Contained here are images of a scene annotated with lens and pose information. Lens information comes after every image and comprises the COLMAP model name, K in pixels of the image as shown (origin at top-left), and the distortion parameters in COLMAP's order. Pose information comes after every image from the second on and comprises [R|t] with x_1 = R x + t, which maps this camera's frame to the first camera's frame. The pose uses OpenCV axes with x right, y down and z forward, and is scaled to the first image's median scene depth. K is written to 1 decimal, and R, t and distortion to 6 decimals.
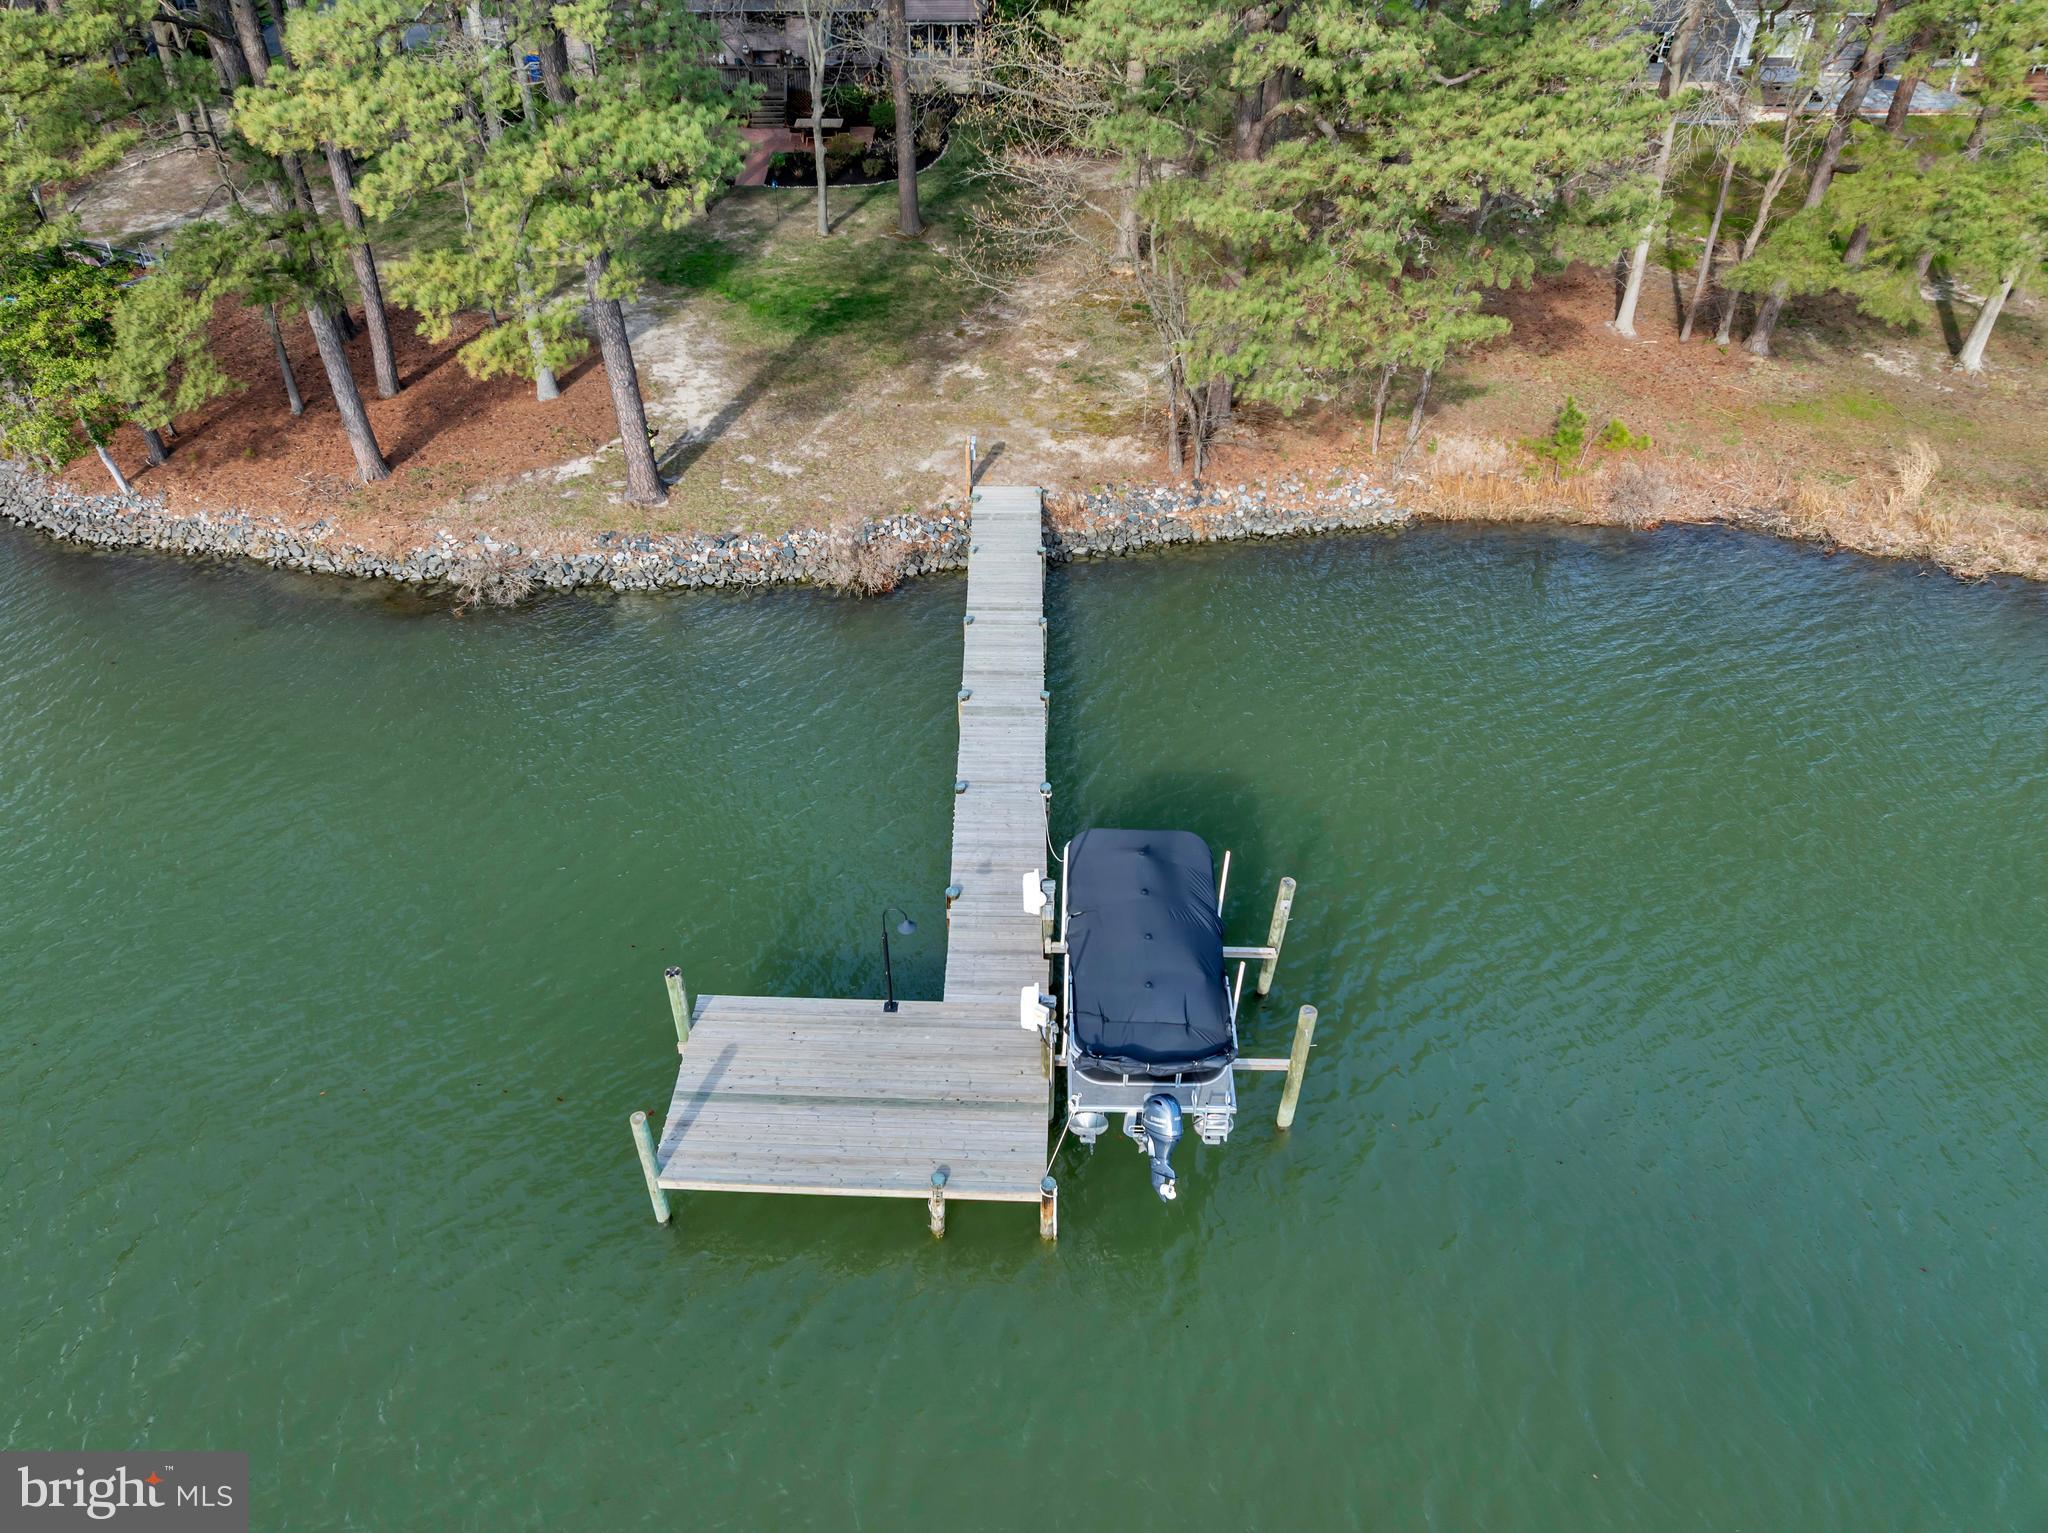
lens RADIAL K [[1441.5, 0, 1026.6], [0, 1441.5, 764.0], [0, 0, 1]] dist [-0.029737, -0.005741]
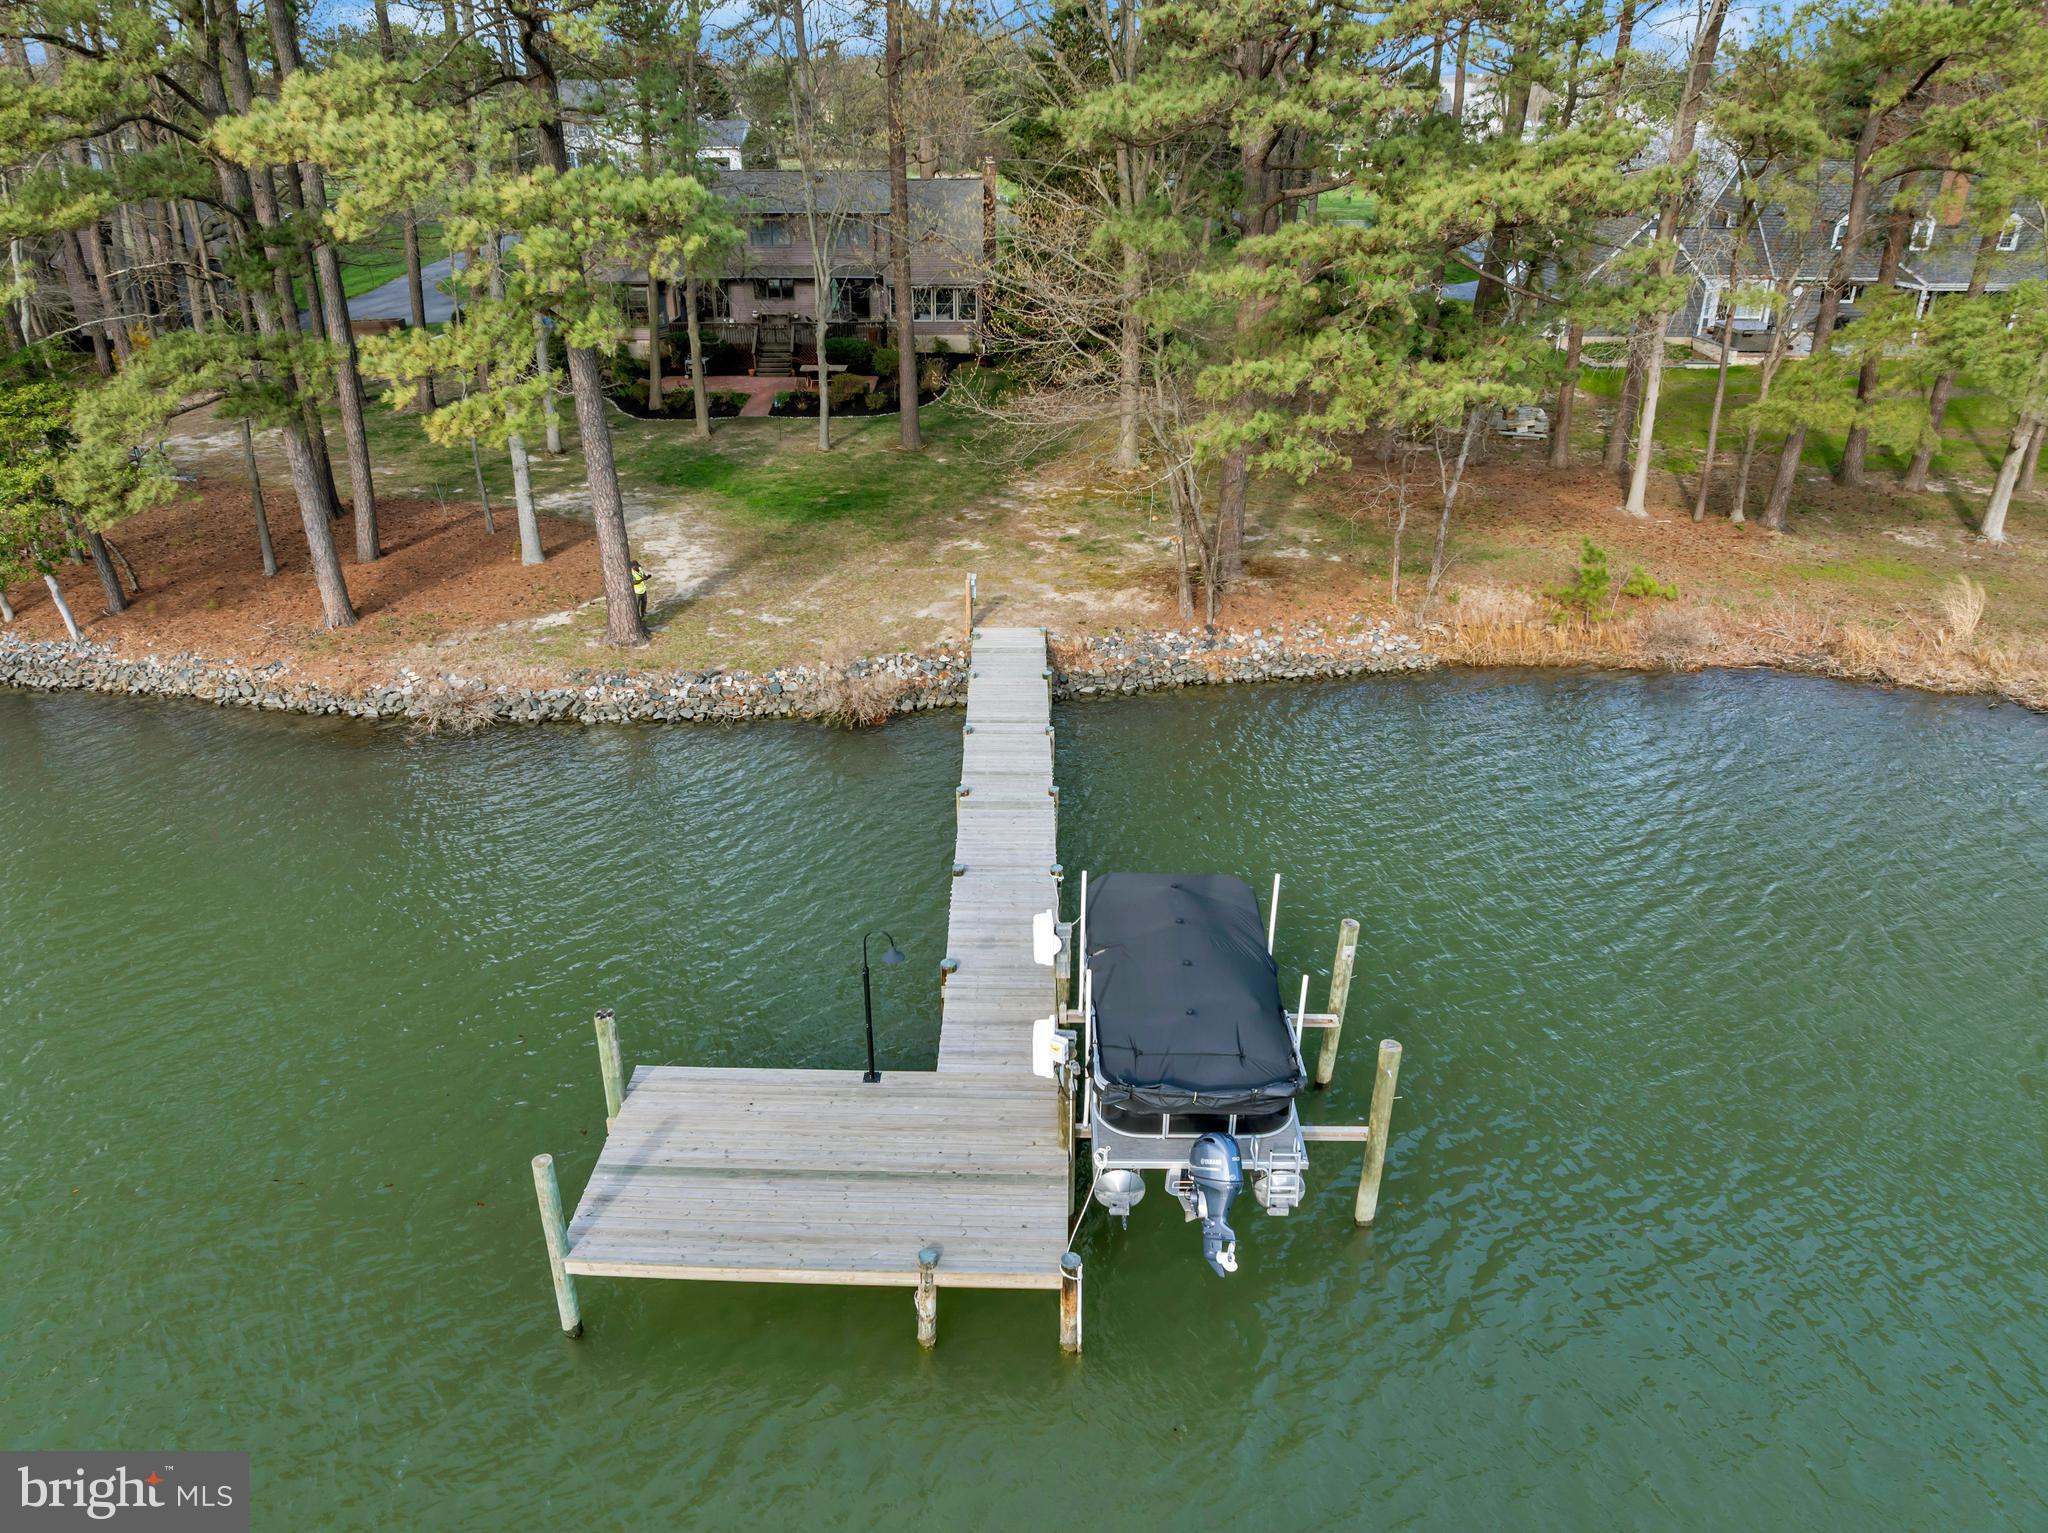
lens RADIAL K [[1441.5, 0, 1026.6], [0, 1441.5, 764.0], [0, 0, 1]] dist [-0.029737, -0.005741]
pose [[0.999980, -0.005968, 0.001977, -0.004730], [0.006270, 0.969840, -0.243663, 0.126530], [-0.000463, 0.243671, 0.969858, 0.107893]]
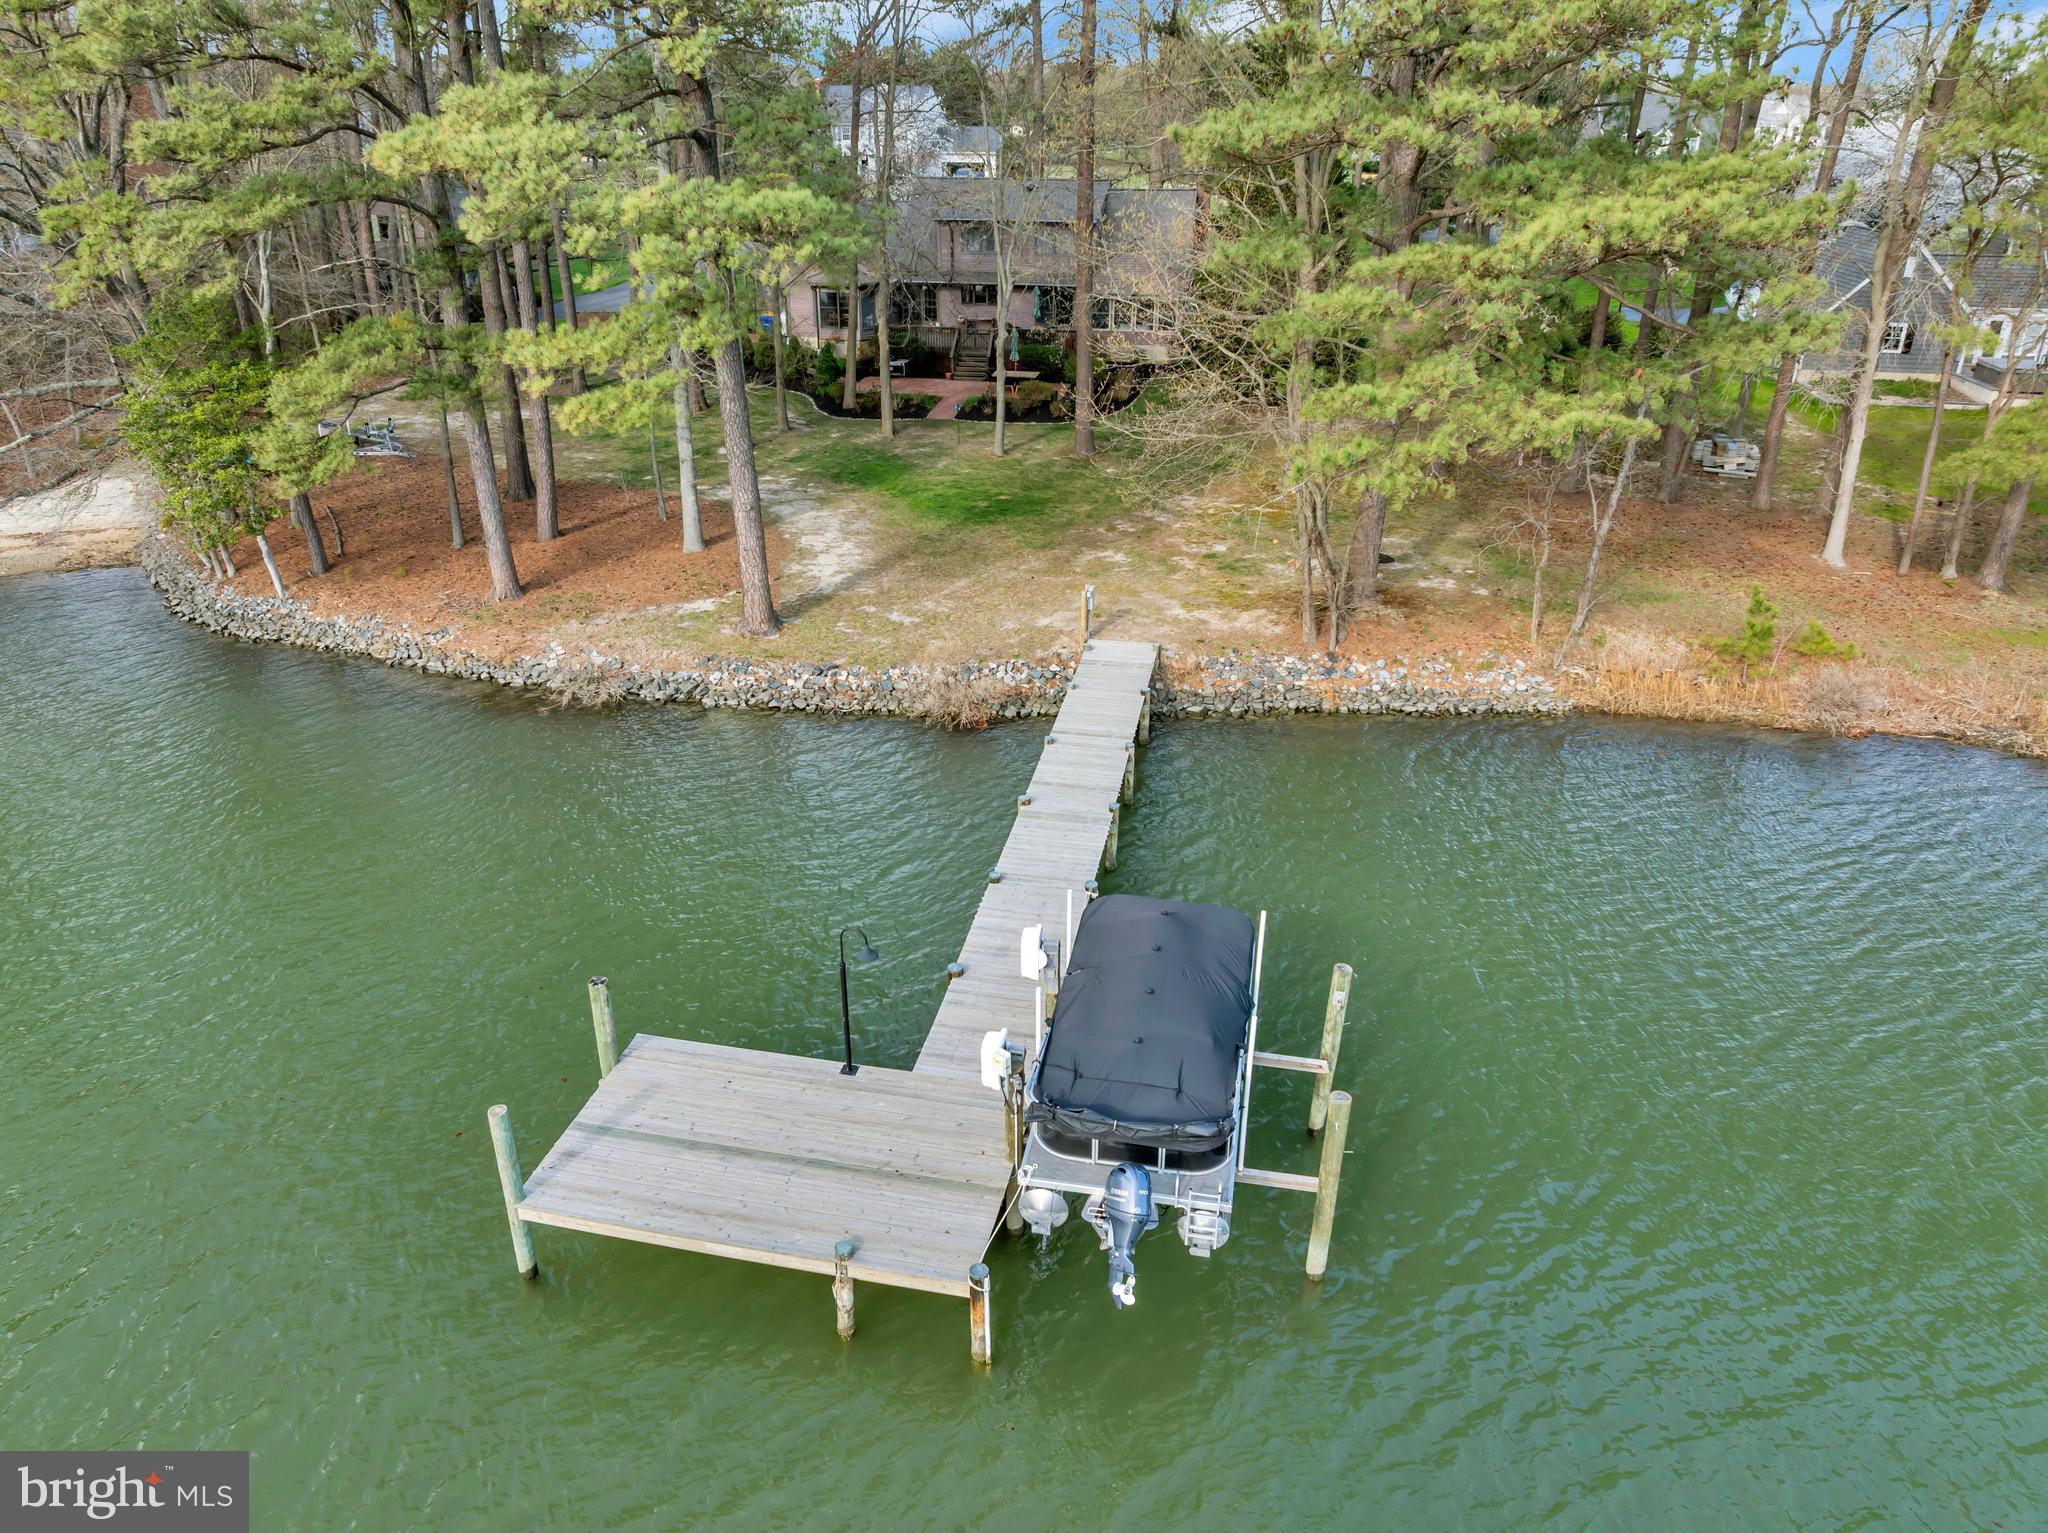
lens RADIAL K [[1441.5, 0, 1026.6], [0, 1441.5, 764.0], [0, 0, 1]] dist [-0.029737, -0.005741]
pose [[0.984102, 0.072750, -0.162020, 0.083828], [-0.110600, 0.964809, -0.238563, 0.119733], [0.138963, 0.252690, 0.957516, 0.108369]]
